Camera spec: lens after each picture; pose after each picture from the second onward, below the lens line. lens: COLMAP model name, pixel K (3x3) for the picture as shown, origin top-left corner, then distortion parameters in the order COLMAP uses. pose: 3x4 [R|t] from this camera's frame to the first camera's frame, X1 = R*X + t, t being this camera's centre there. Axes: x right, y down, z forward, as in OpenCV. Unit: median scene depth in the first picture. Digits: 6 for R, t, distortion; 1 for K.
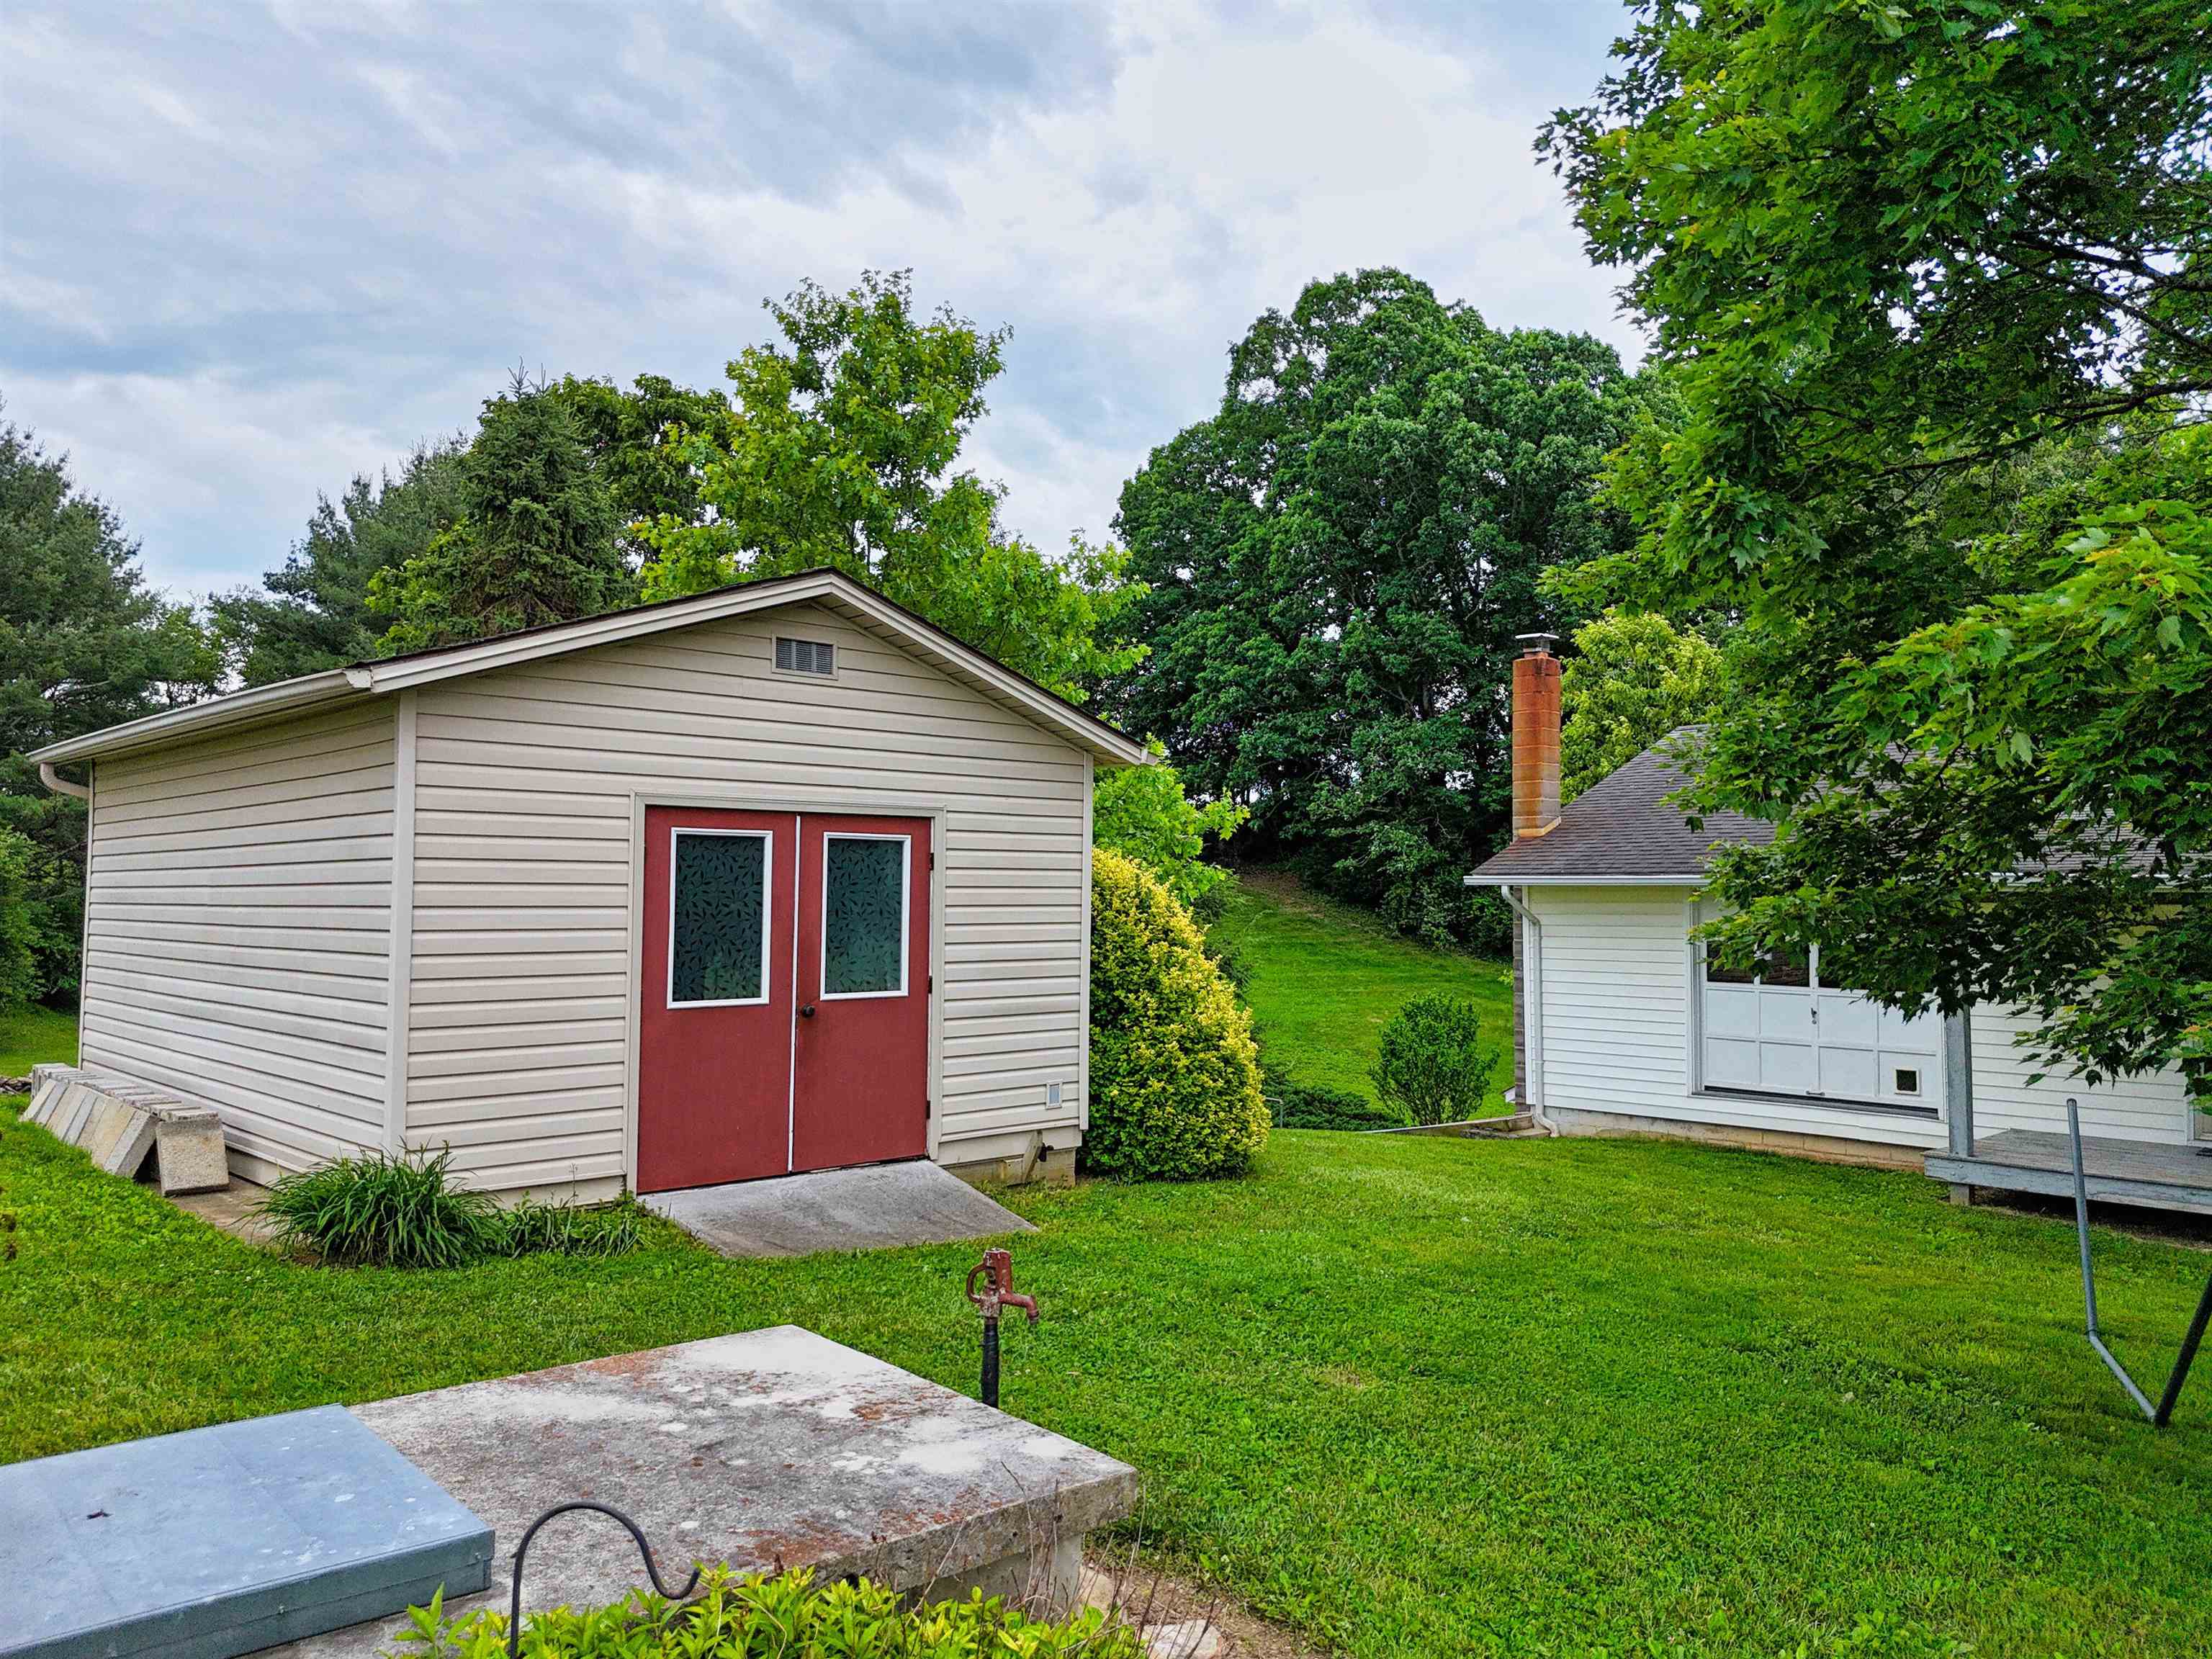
lens RADIAL K [[1634.0, 0, 1107.1], [0, 1634.0, 825.5], [0, 0, 1]] dist [0.061048, -0.054695]
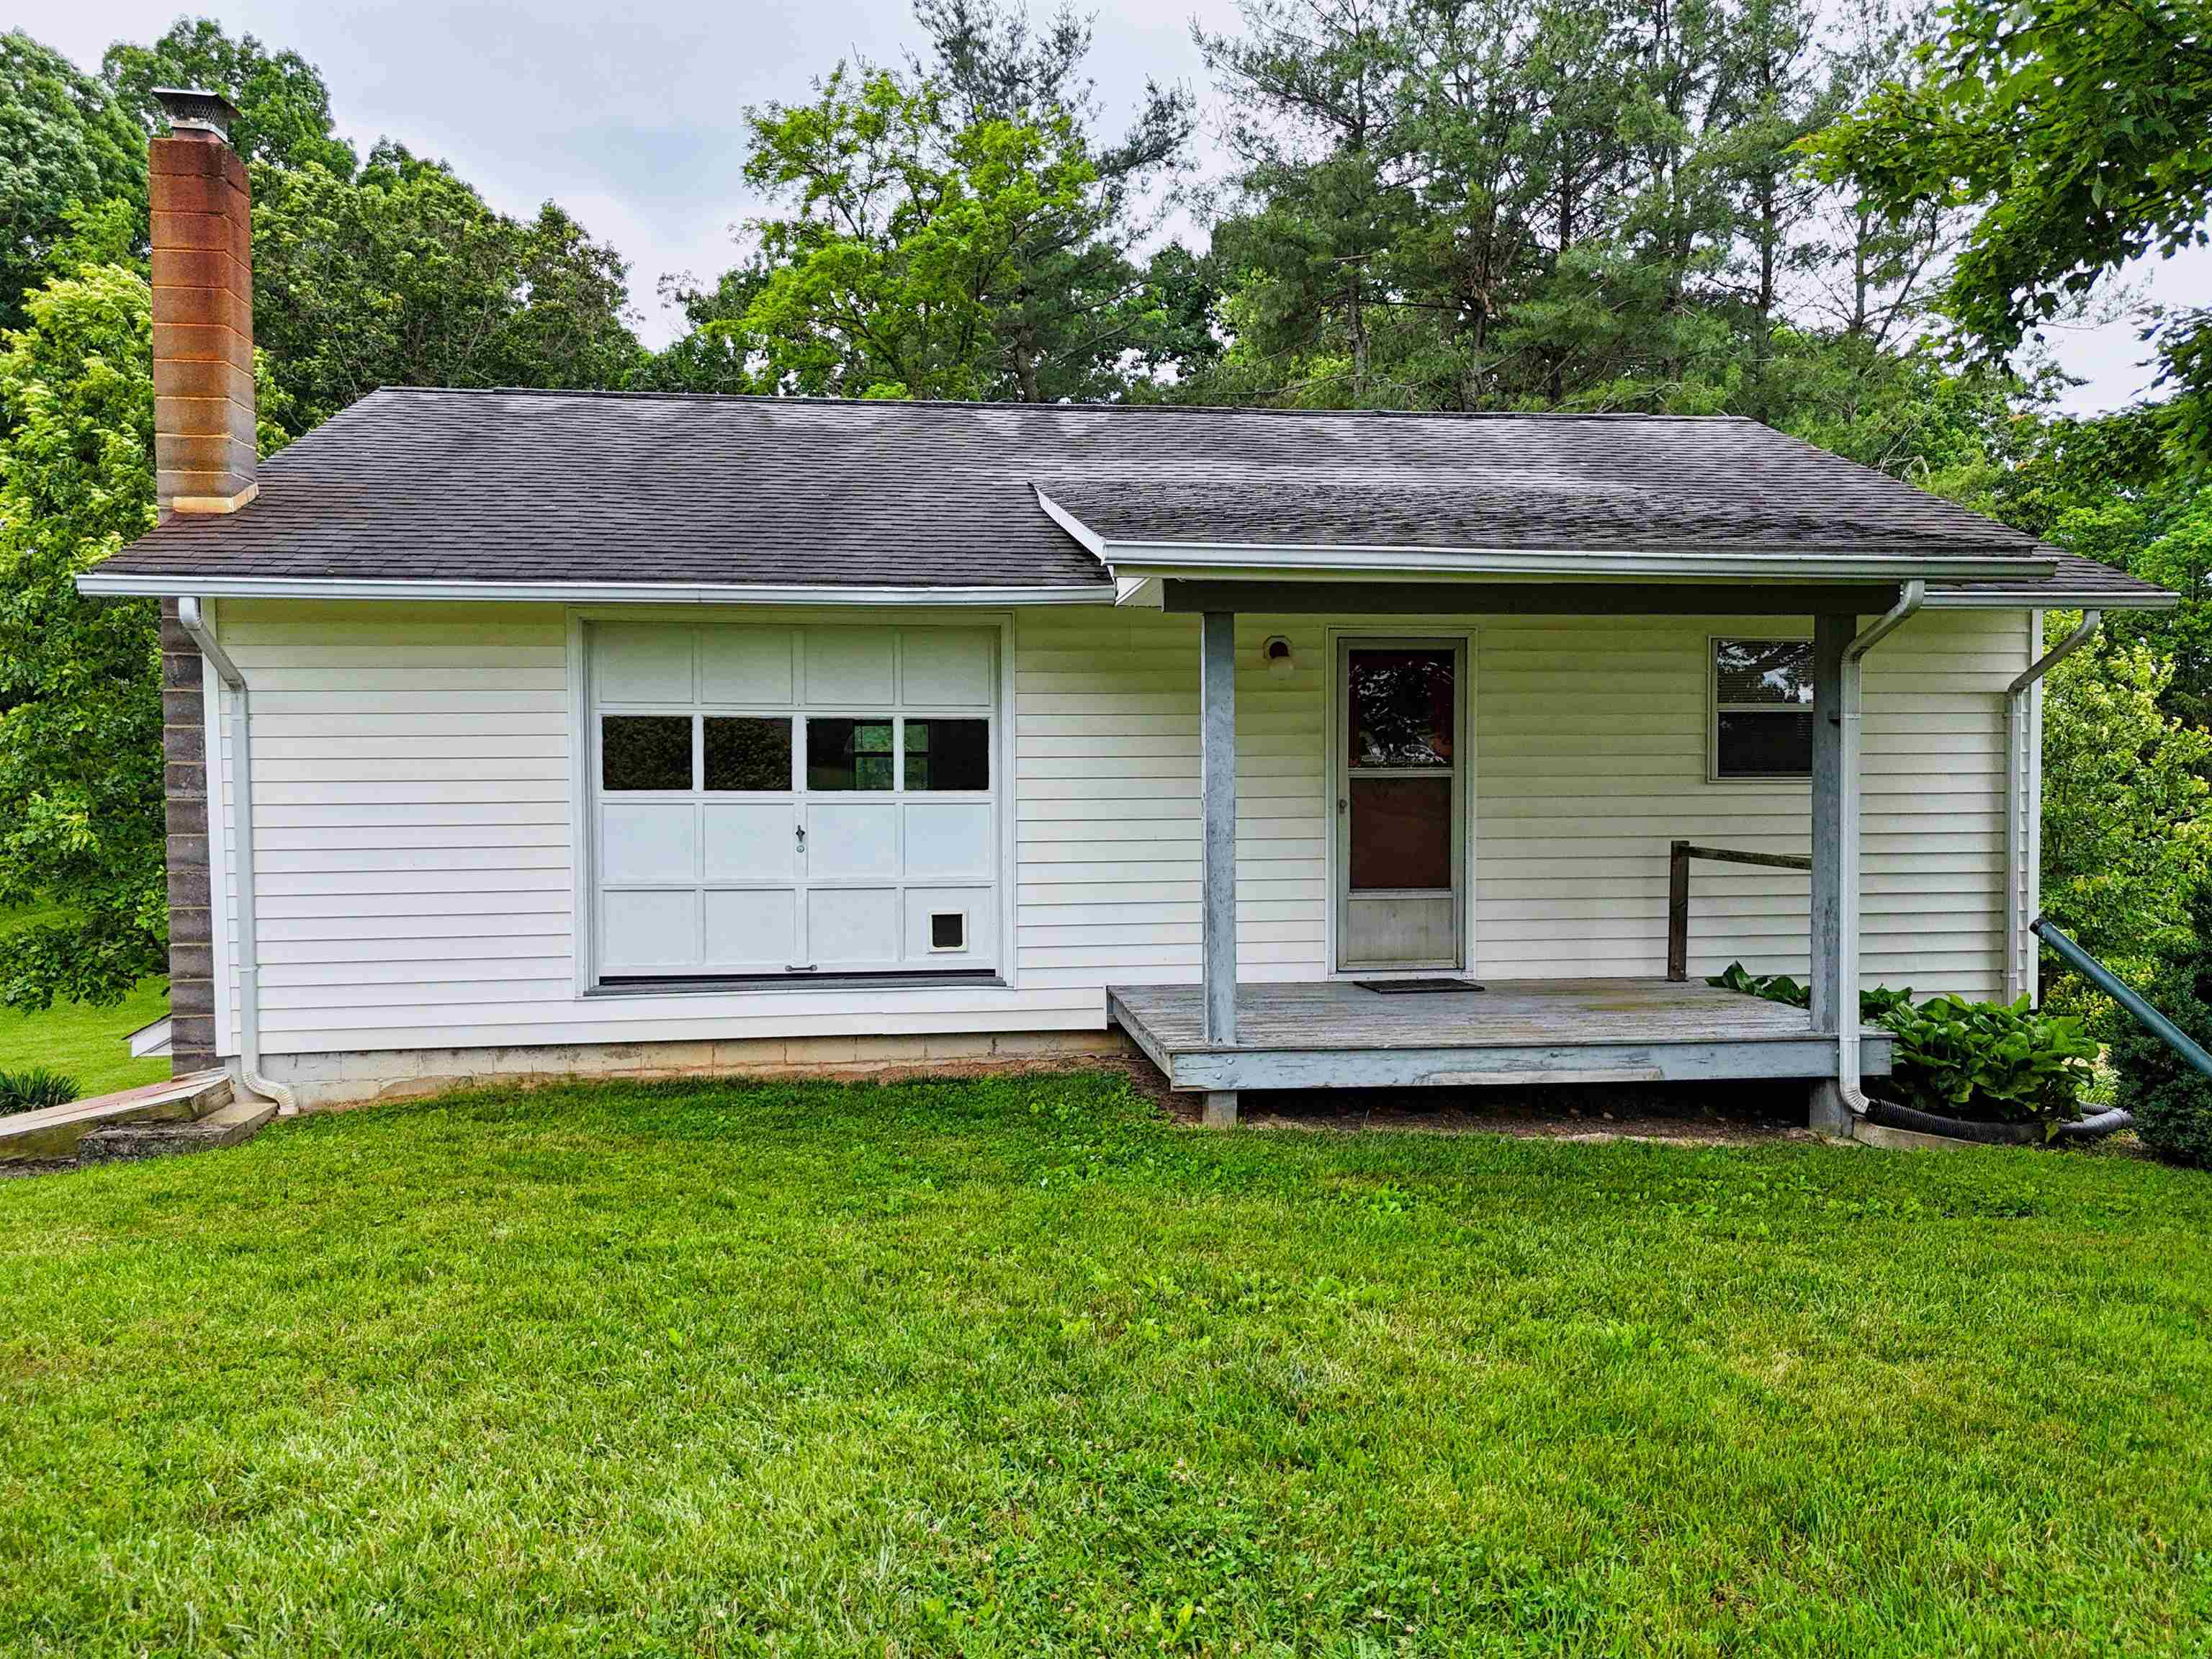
lens RADIAL K [[1649.9, 0, 1073.5], [0, 1649.9, 840.5], [0, 0, 1]] dist [0.061263, -0.076279]
pose [[0.605904, -0.046862, 0.794156, 0.004215], [-0.024254, 0.996711, 0.077319, 0.015064], [-0.795168, -0.066109, 0.602775, 0.124564]]
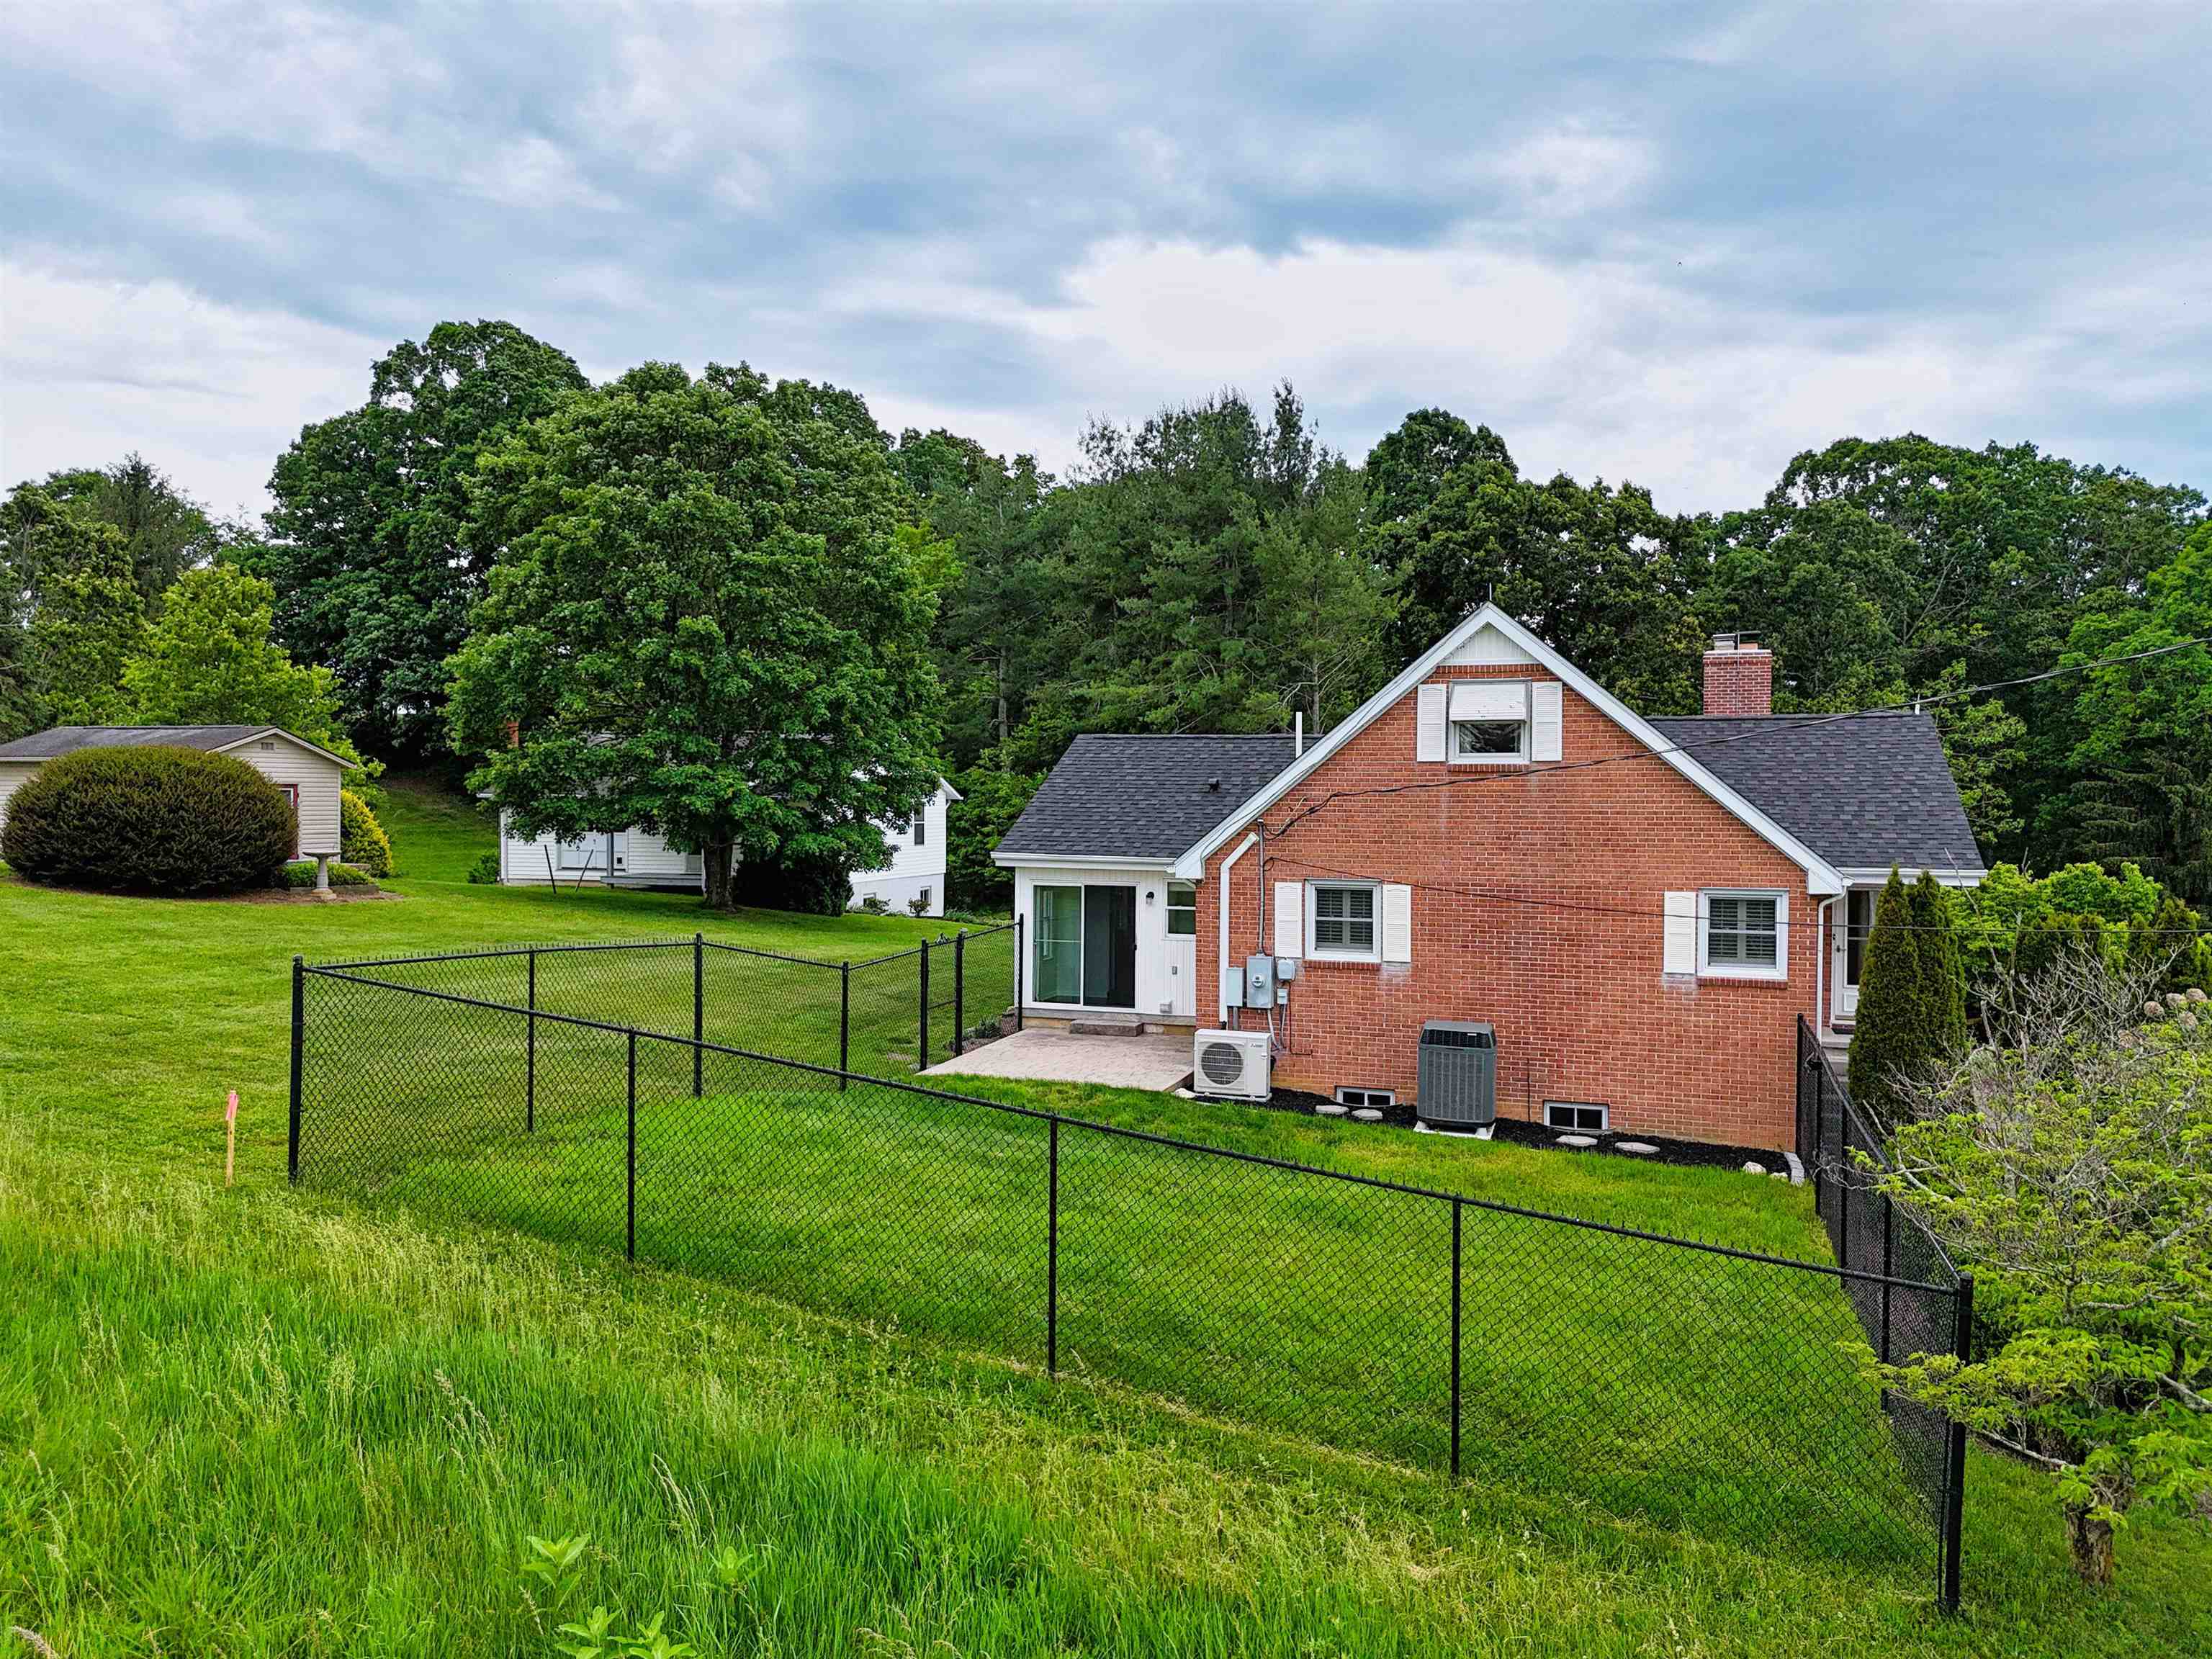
lens RADIAL K [[1627.0, 0, 1106.0], [0, 1627.0, 829.5], [0, 0, 1]] dist [0.083416, -0.092167]
pose [[0.882002, -0.012770, 0.471072, -0.036076], [-0.019551, 0.997780, 0.063655, -0.025432], [-0.470839, -0.065354, 0.879795, -0.465936]]
